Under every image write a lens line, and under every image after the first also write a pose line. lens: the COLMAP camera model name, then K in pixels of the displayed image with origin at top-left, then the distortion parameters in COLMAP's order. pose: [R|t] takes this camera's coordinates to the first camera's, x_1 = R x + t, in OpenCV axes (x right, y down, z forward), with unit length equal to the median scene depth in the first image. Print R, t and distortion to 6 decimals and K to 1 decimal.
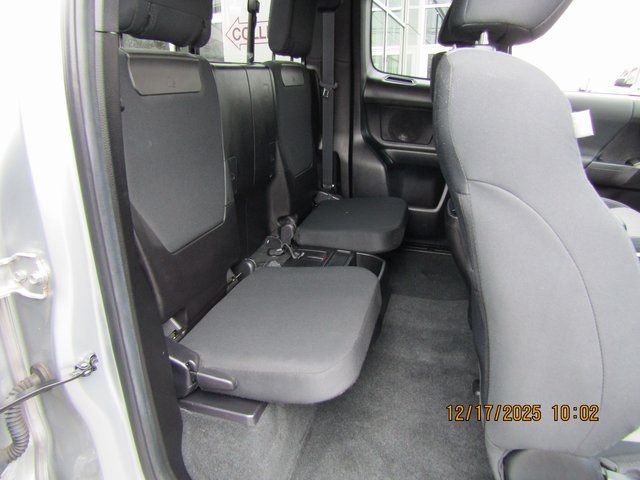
lens RADIAL K [[458.7, 0, 318.2], [0, 458.7, 242.8], [0, 0, 1]] dist [-0.025808, 0.018079]
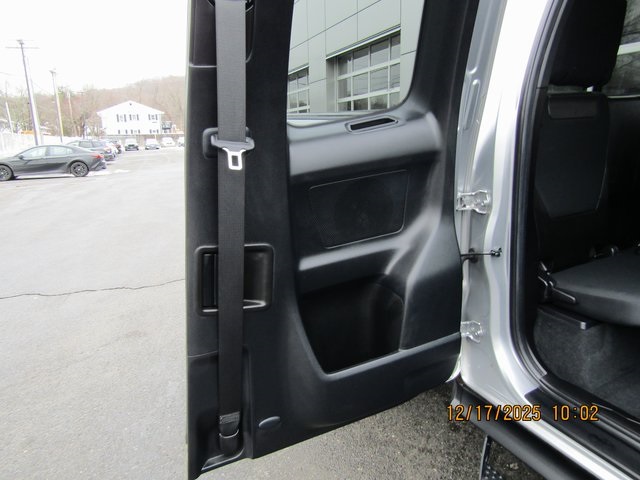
lens RADIAL K [[458.7, 0, 318.3], [0, 458.7, 238.6], [0, 0, 1]] dist [-0.025808, 0.018079]
pose [[0.693408, 0.152884, -0.704139, 0.265011], [-0.205823, 0.978540, 0.009775, 0.269174], [0.690523, 0.138150, 0.709995, -0.732310]]
